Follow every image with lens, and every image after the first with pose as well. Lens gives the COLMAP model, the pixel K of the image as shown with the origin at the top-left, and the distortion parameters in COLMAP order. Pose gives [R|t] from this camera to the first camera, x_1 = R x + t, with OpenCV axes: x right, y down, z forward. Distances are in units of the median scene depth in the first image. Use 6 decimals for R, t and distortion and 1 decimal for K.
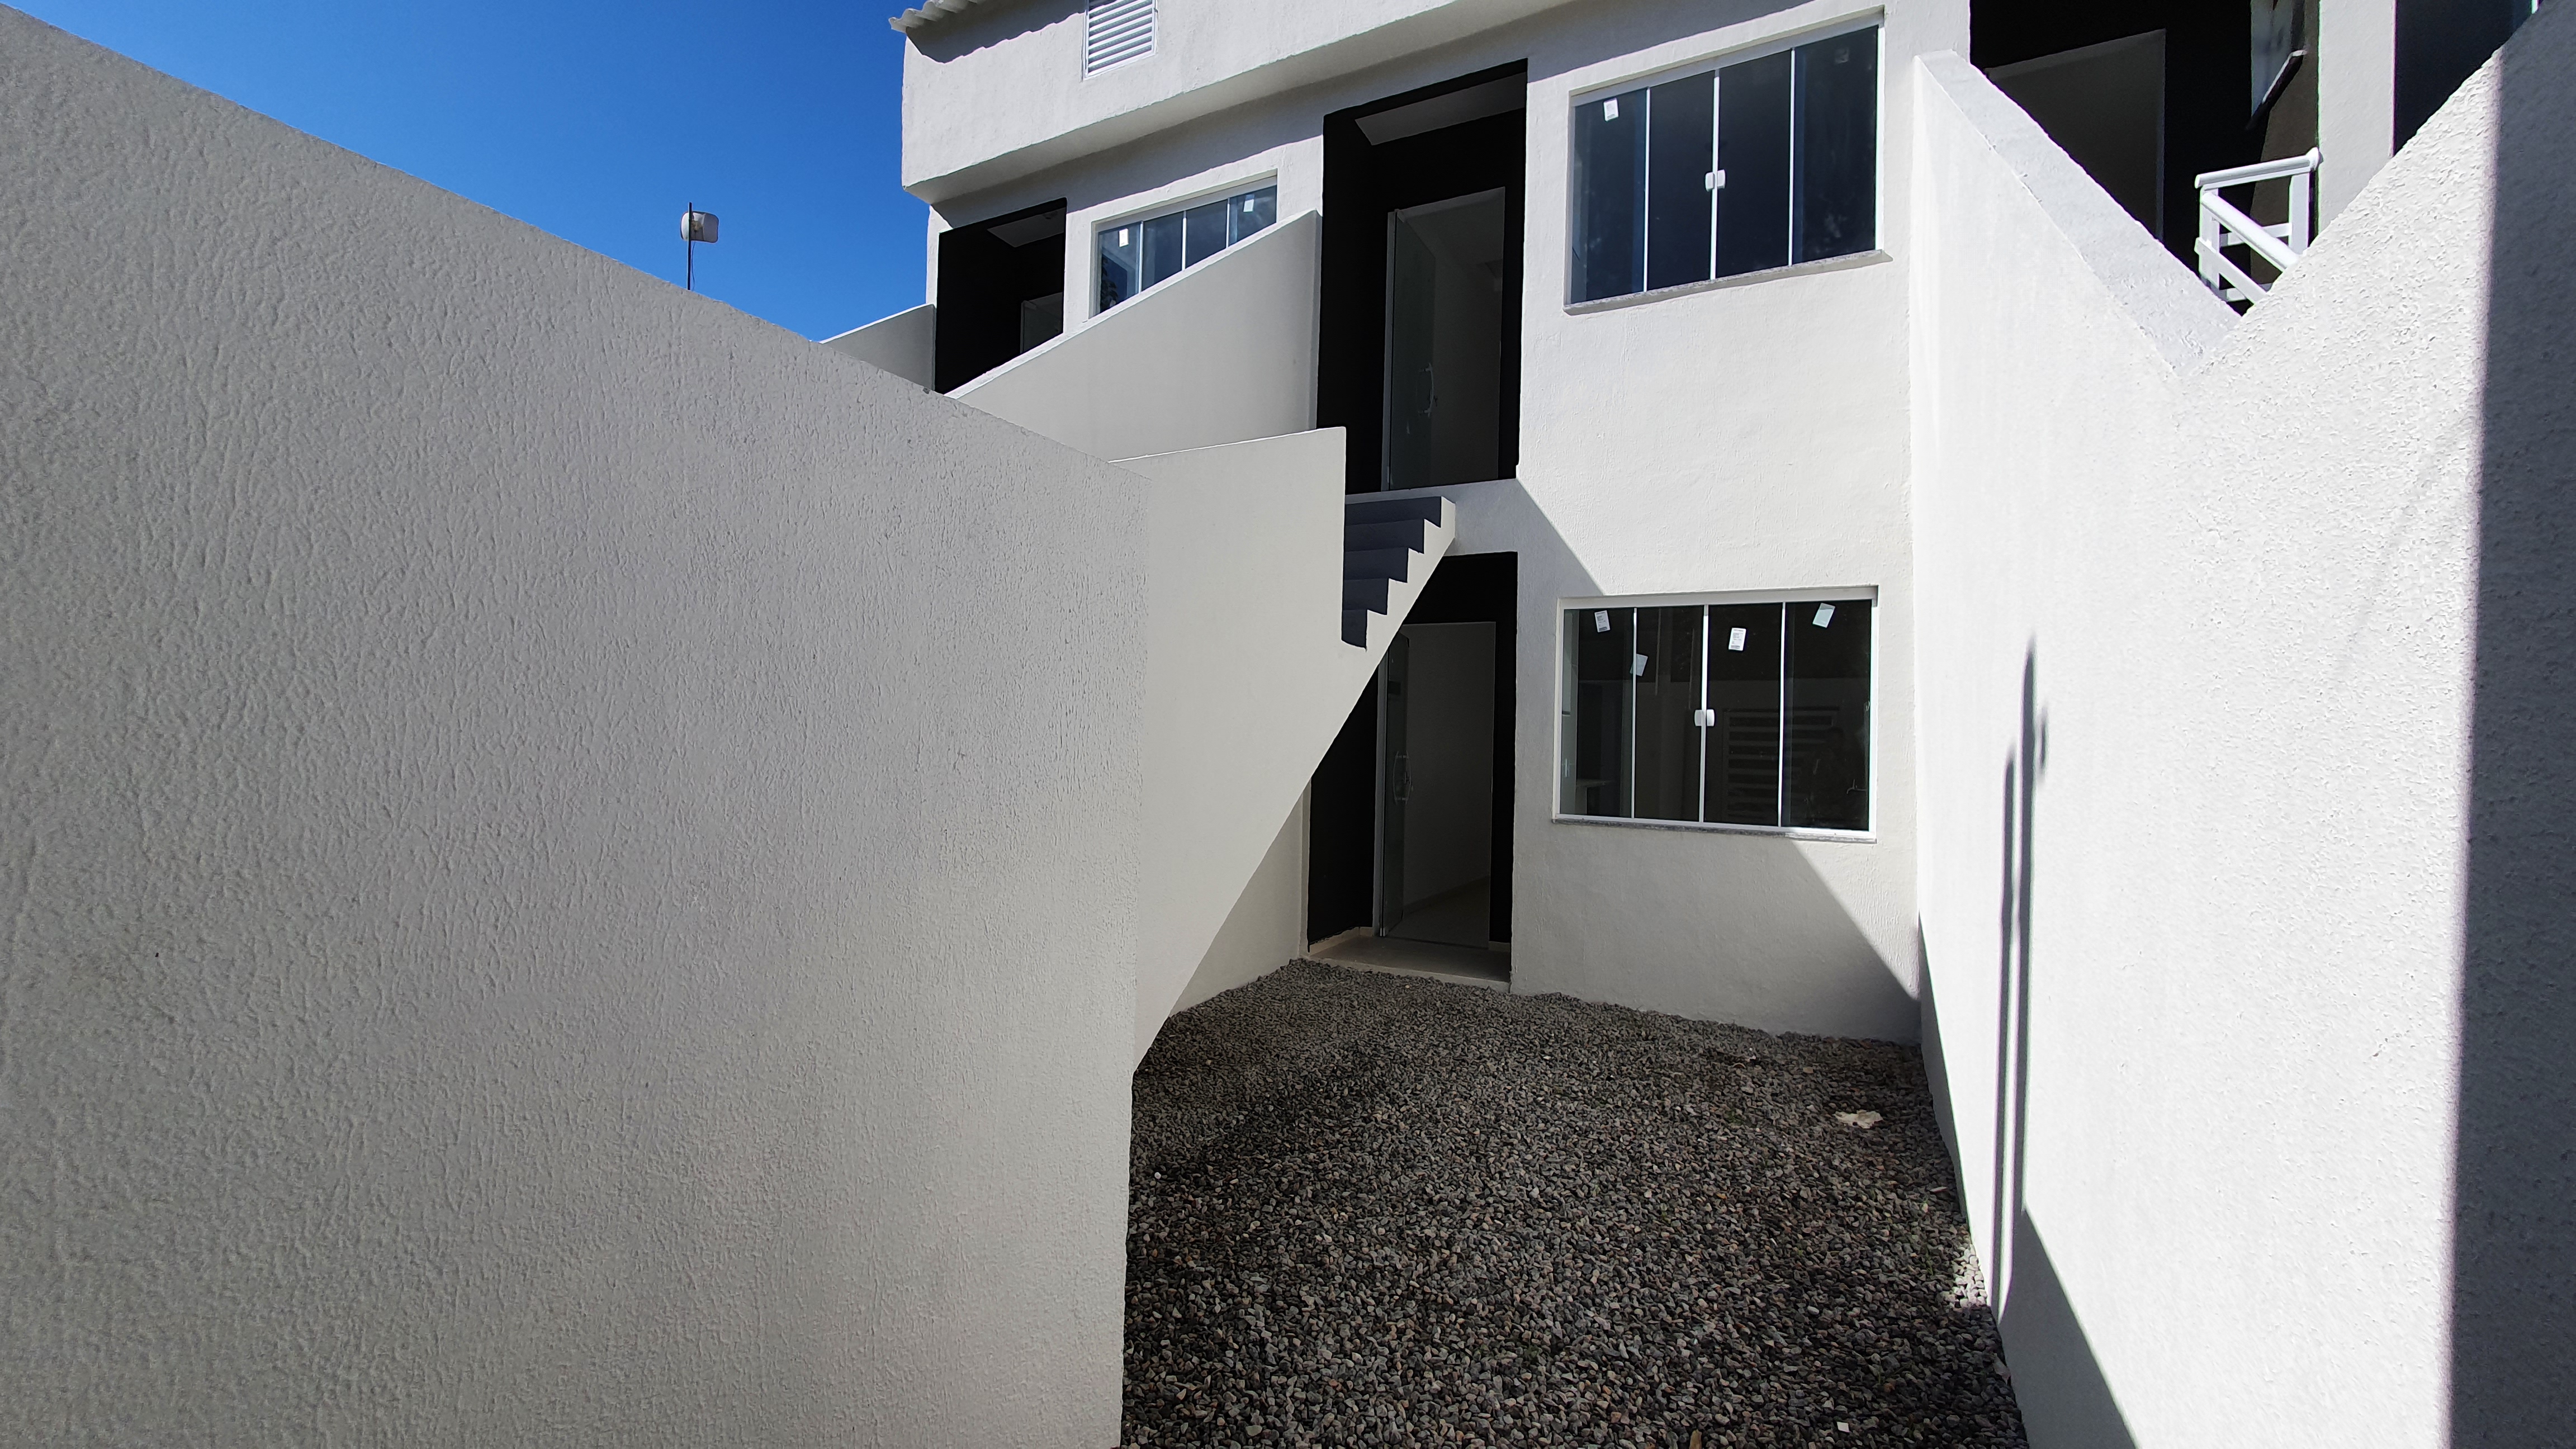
lens RADIAL K [[1016.7, 0, 1274.2], [0, 1016.7, 715.0], [0, 0, 1]] dist [-0.001563, -0.000307]
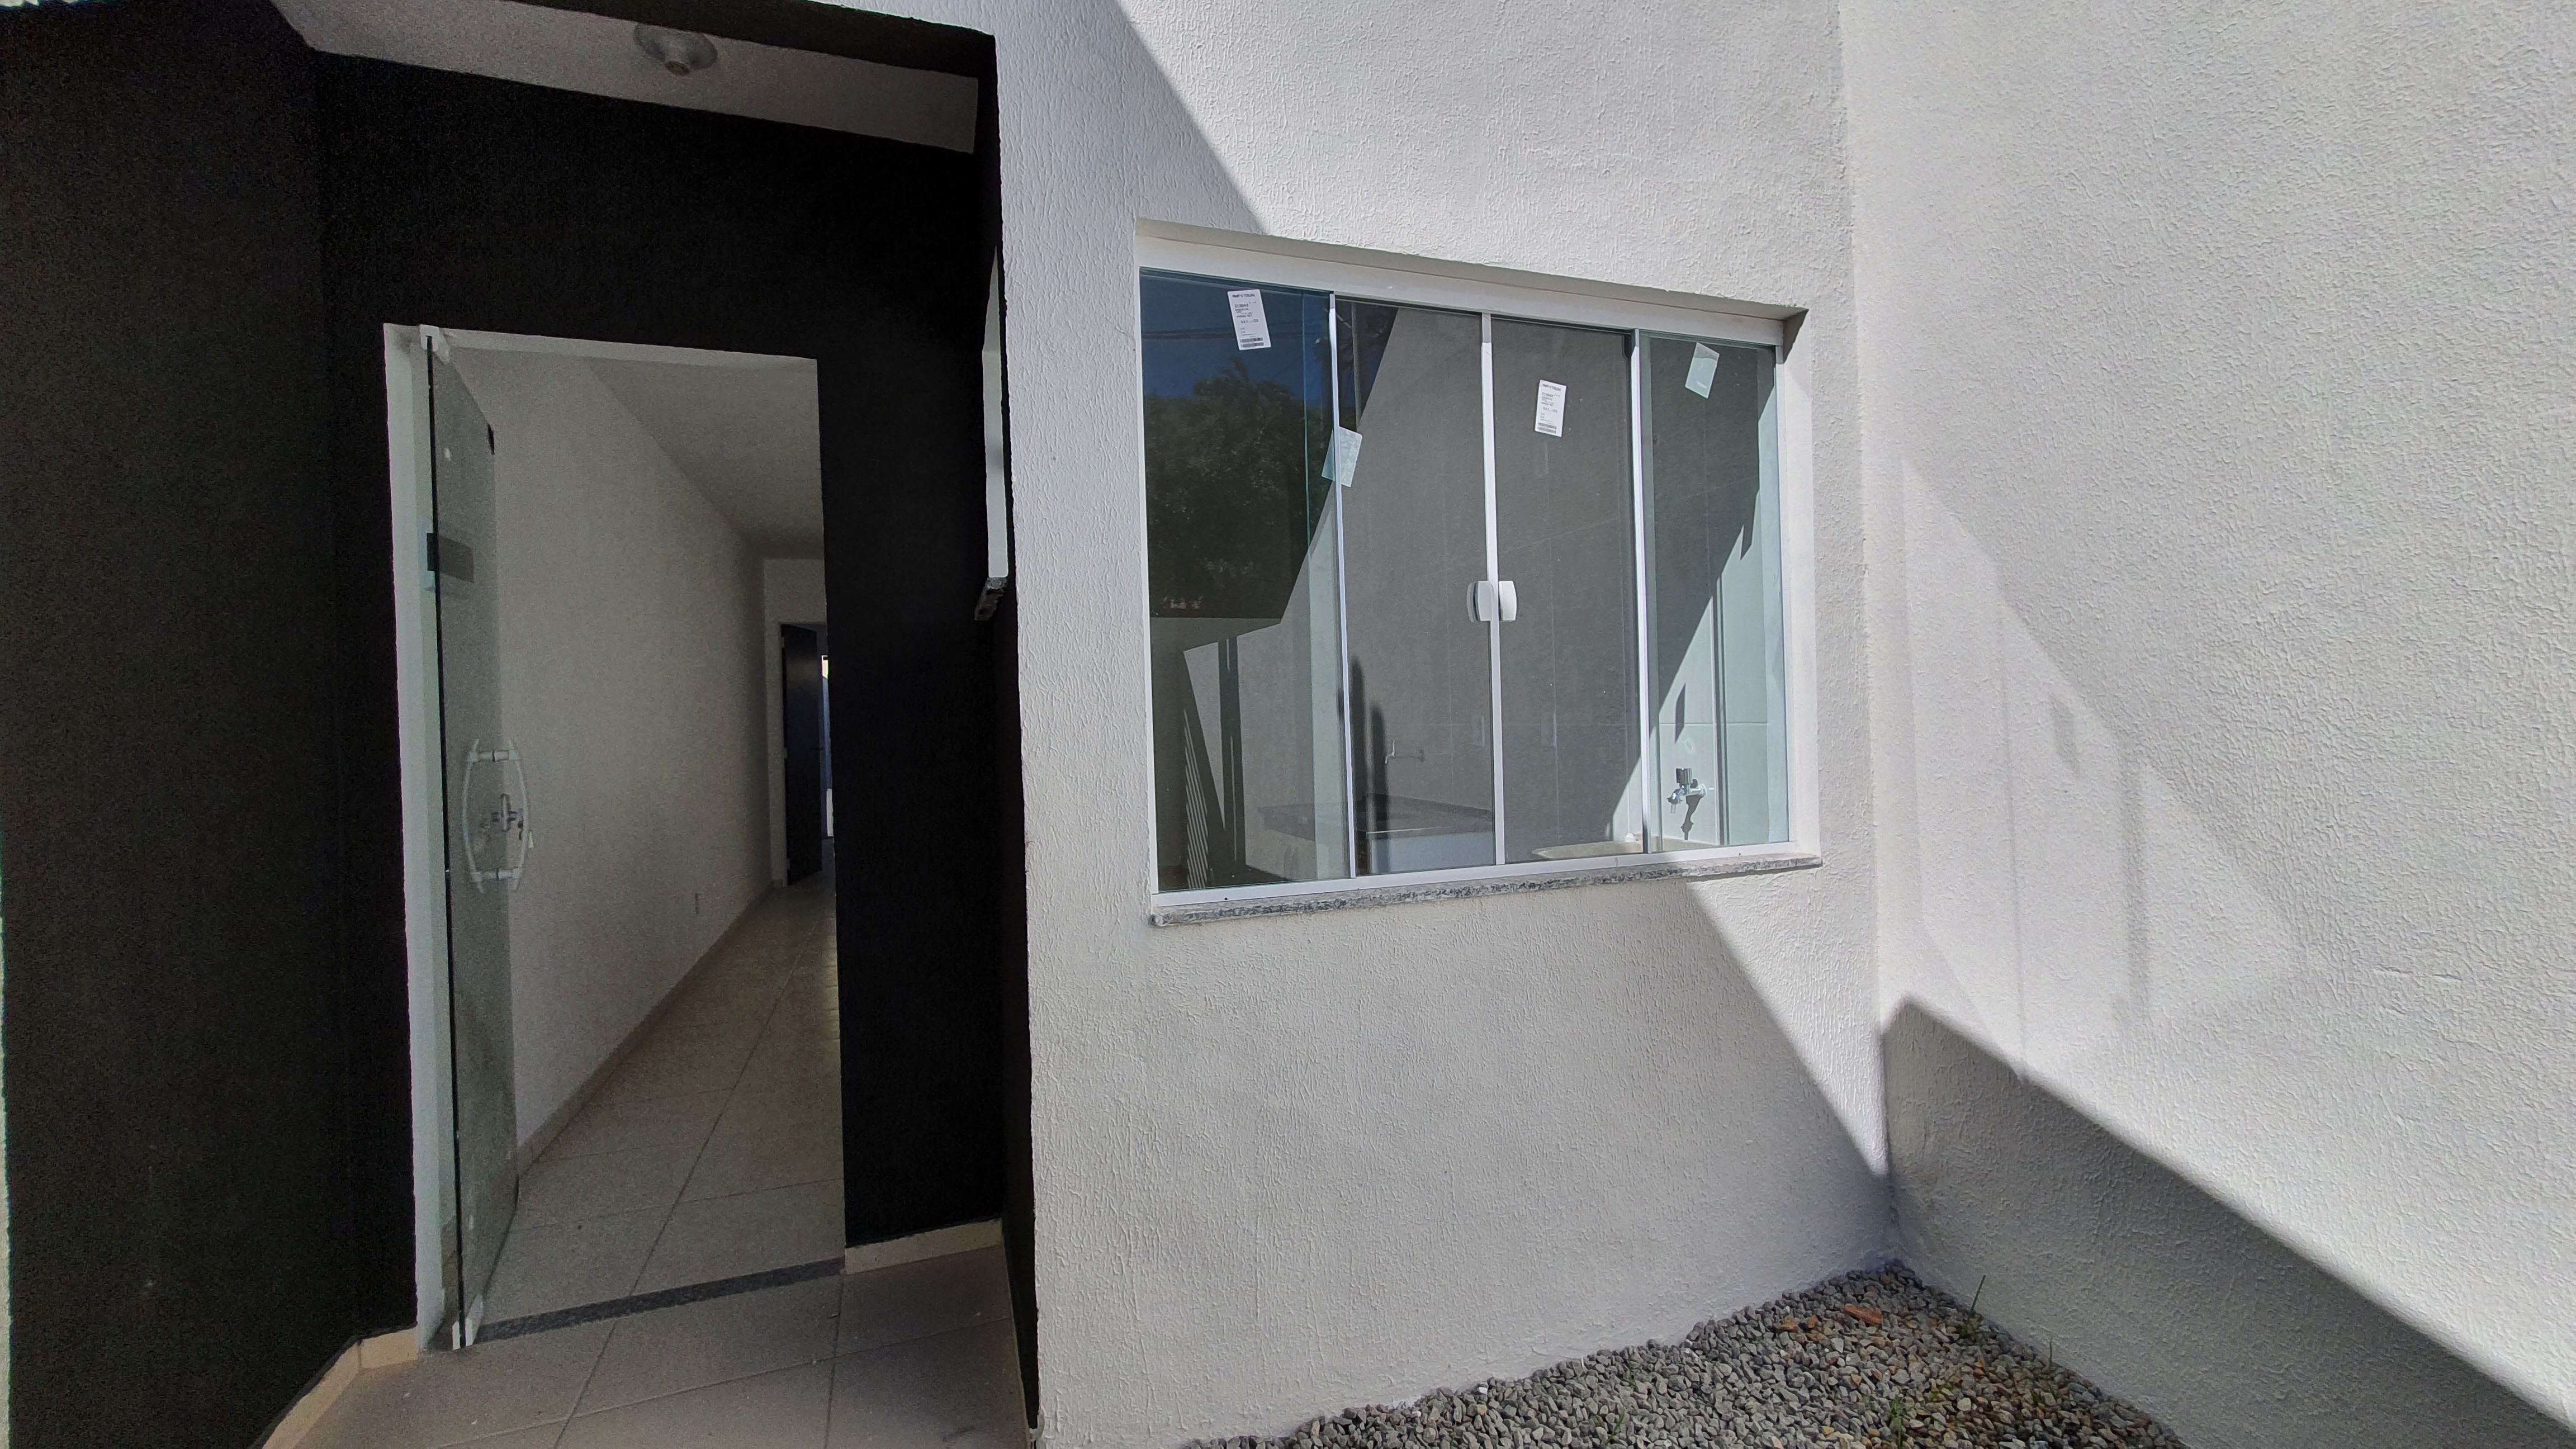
lens RADIAL K [[1016.7, 0, 1286.2], [0, 1016.7, 718.5], [0, 0, 1]] dist [-0.001563, -0.000307]
pose [[0.686355, -0.039465, 0.726195, 0.078841], [0.038028, 0.999108, 0.018354, 0.037862], [-0.726272, 0.015019, 0.687243, 0.782672]]
